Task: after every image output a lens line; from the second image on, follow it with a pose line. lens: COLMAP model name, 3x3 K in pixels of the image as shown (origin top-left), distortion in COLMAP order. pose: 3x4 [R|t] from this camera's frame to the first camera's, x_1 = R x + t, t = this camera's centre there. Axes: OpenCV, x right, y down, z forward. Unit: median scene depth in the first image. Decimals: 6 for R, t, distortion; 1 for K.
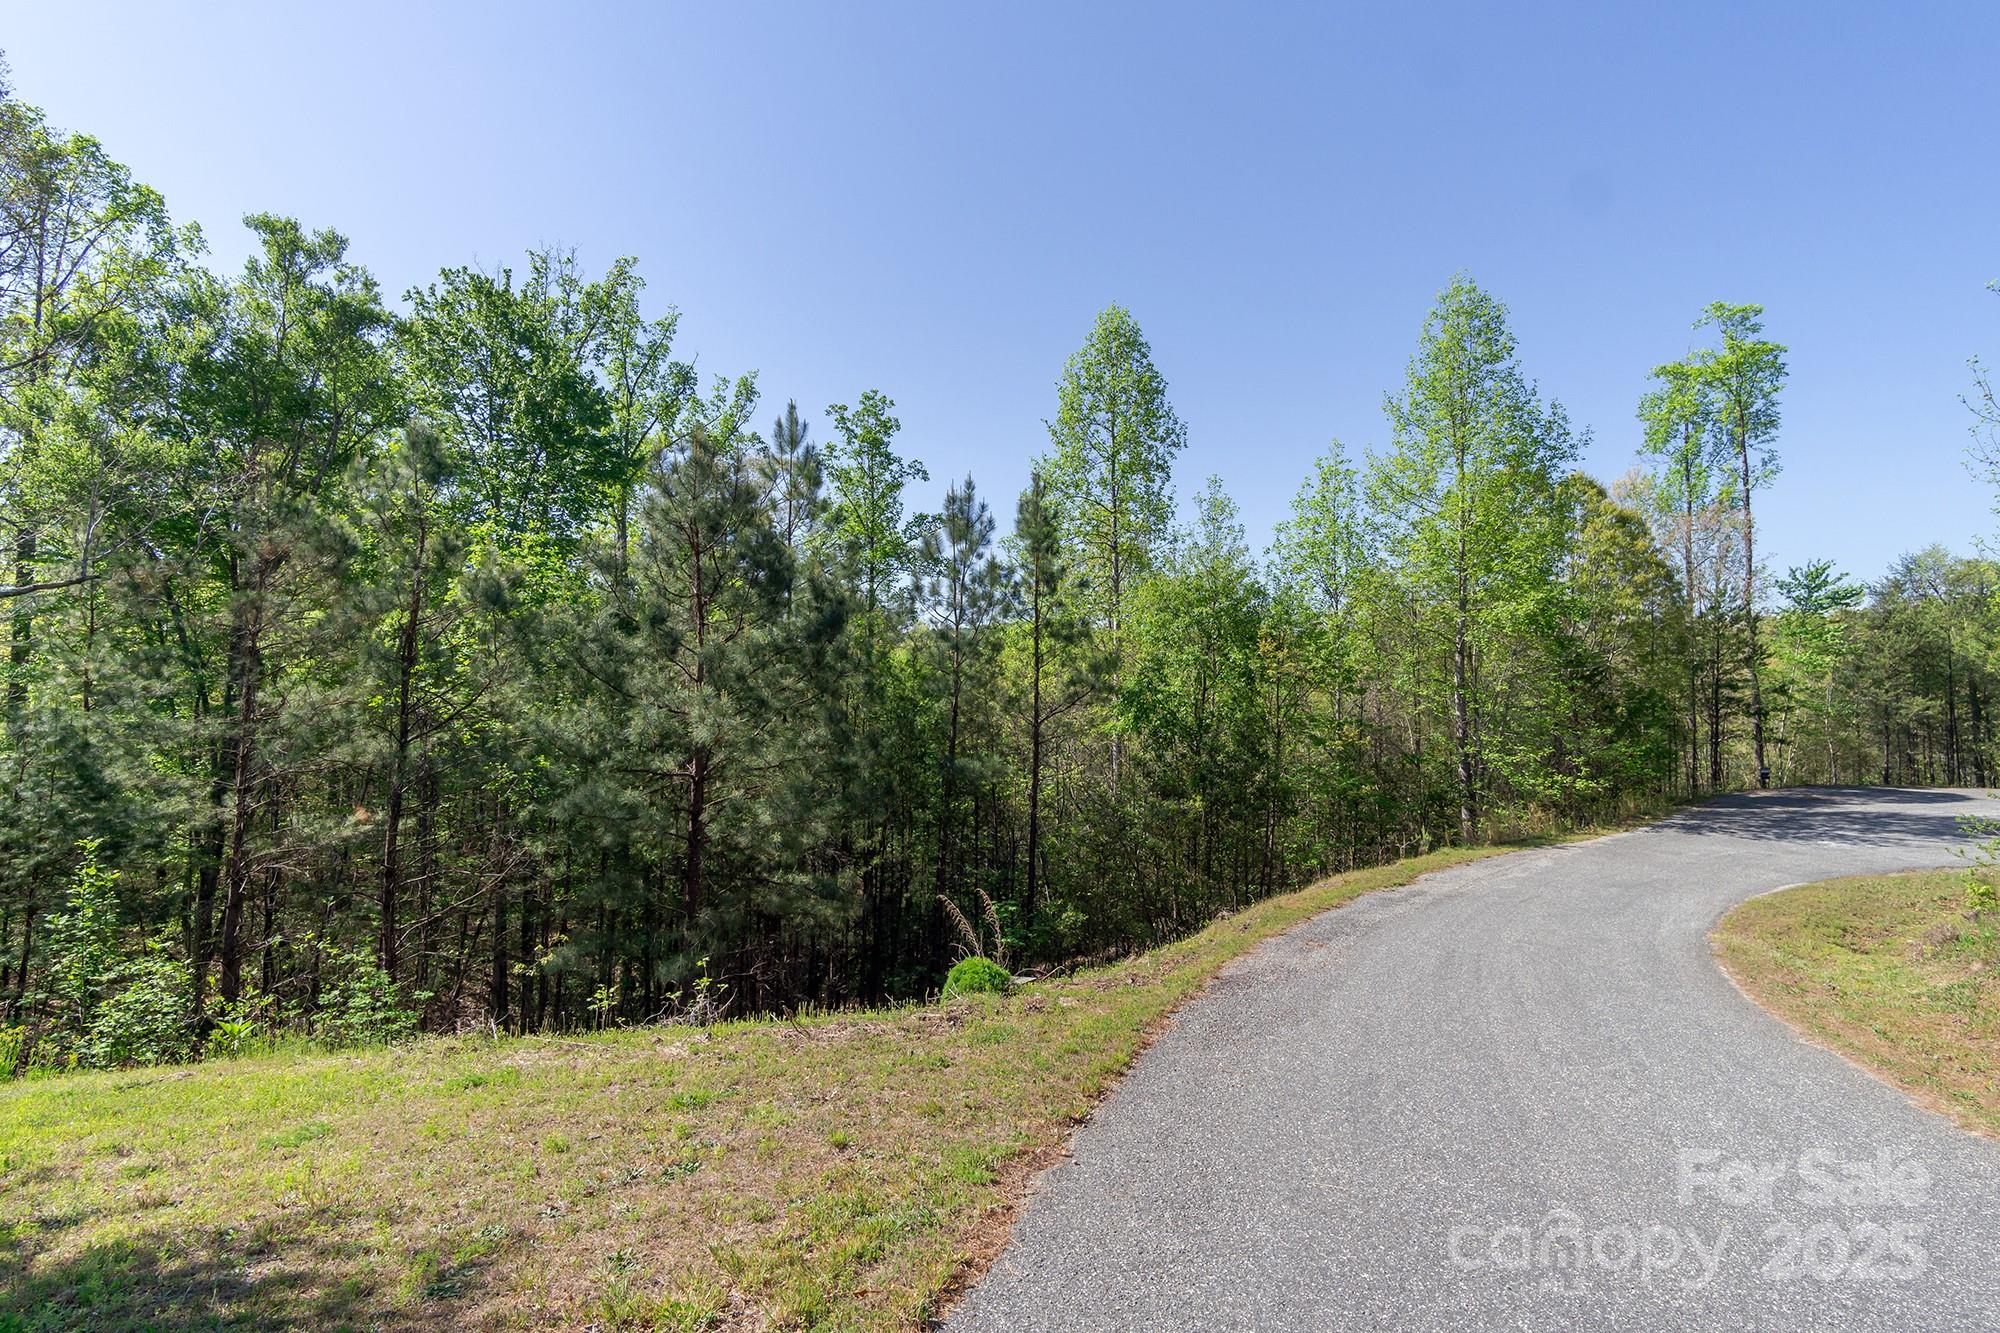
lens RADIAL K [[1057.2, 0, 995.3], [0, 1057.2, 660.0], [0, 0, 1]] dist [0.005912, 0.002431]
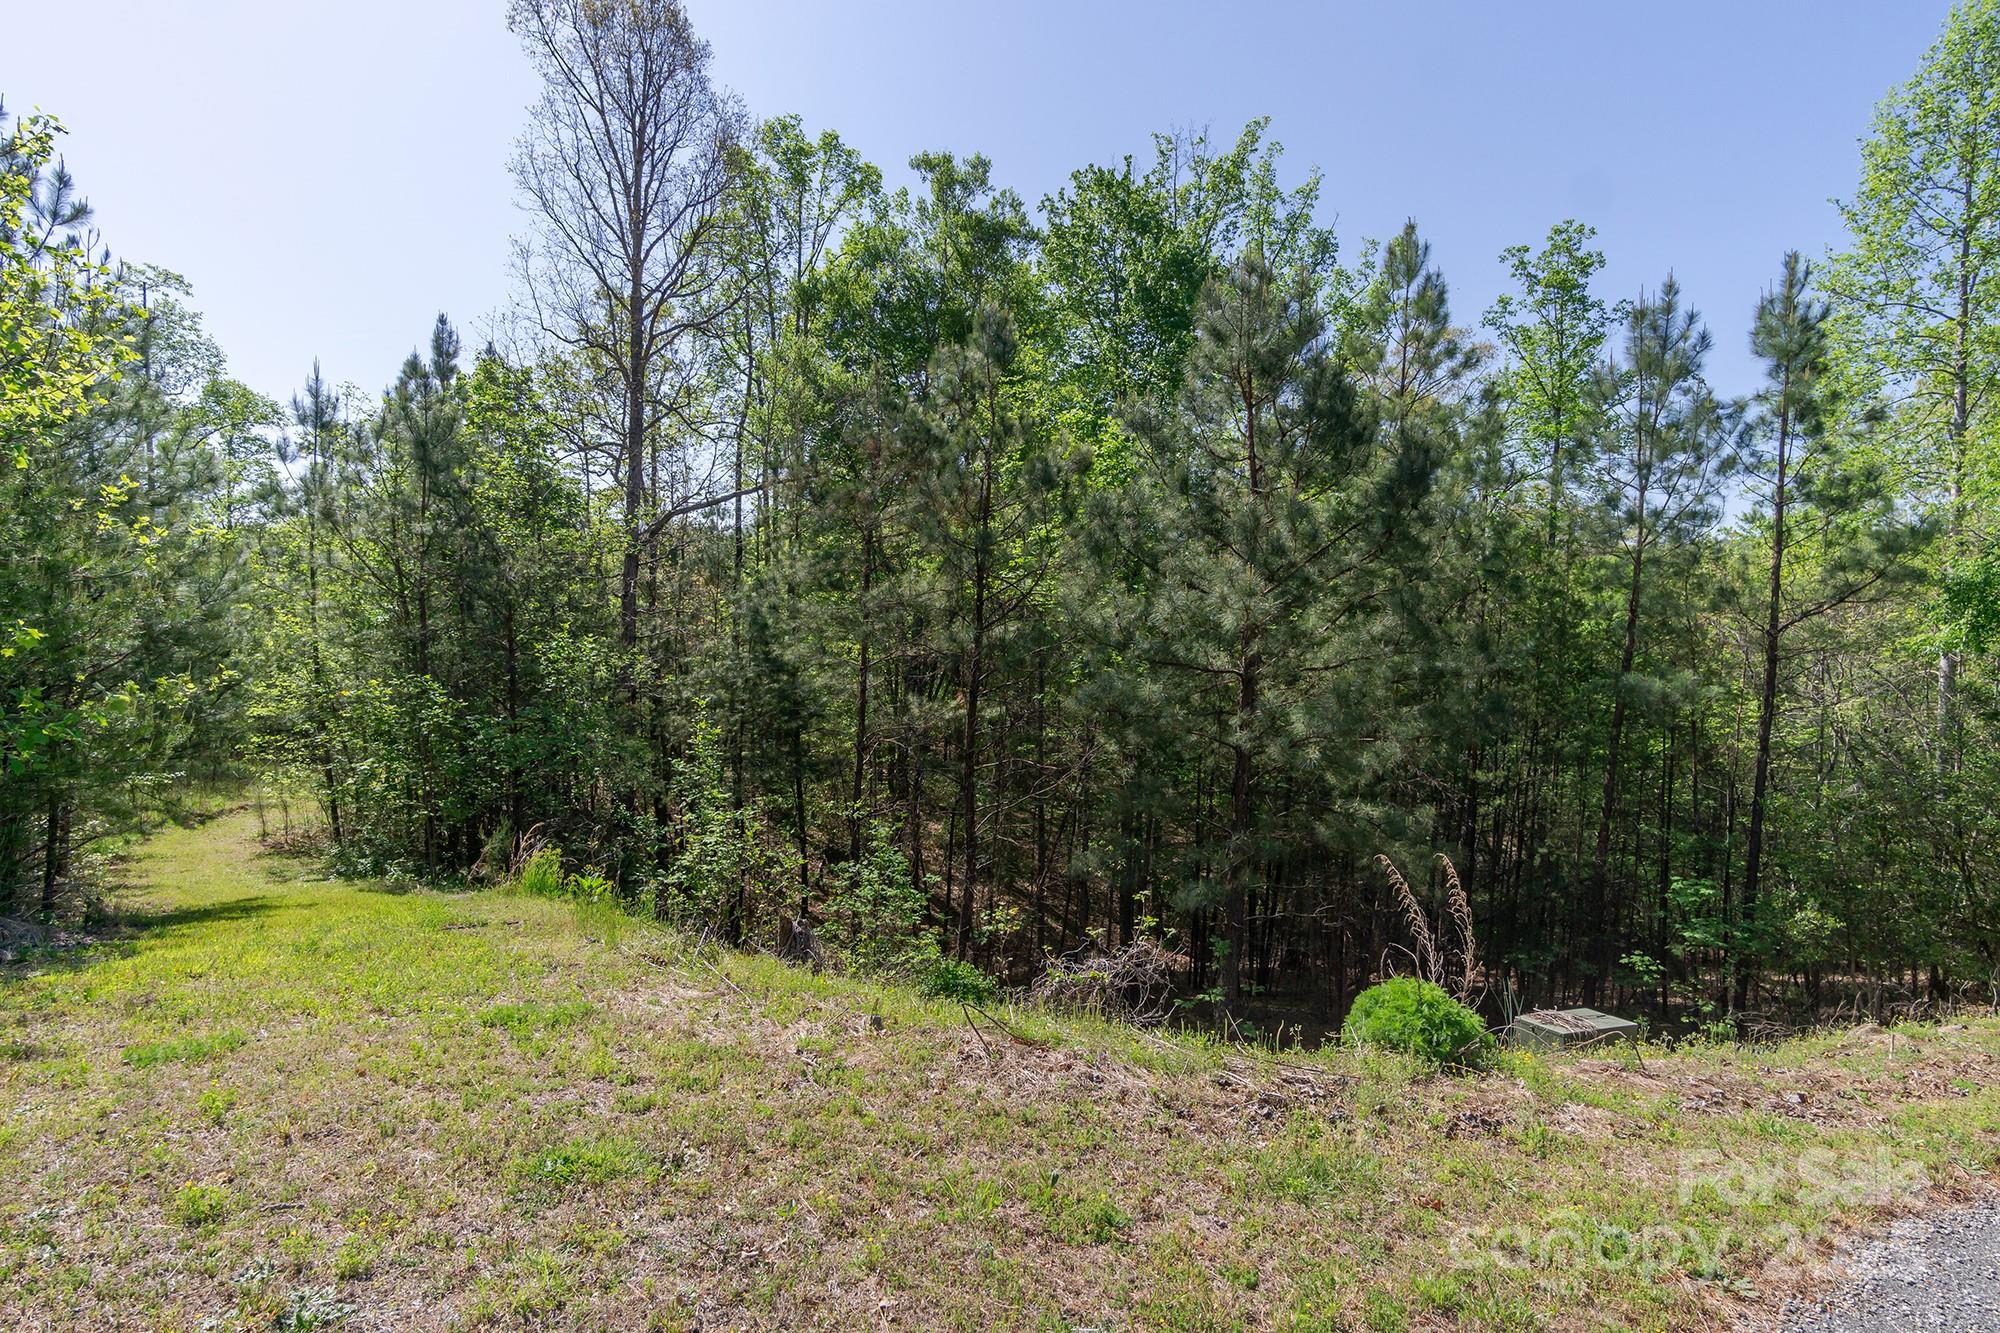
lens RADIAL K [[1057.2, 0, 995.3], [0, 1057.2, 660.0], [0, 0, 1]] dist [0.005912, 0.002431]
pose [[0.805714, 0.037540, -0.591114, 0.034018], [0.006151, 0.997405, 0.071727, 0.022857], [0.592273, -0.061427, 0.803392, 0.129365]]
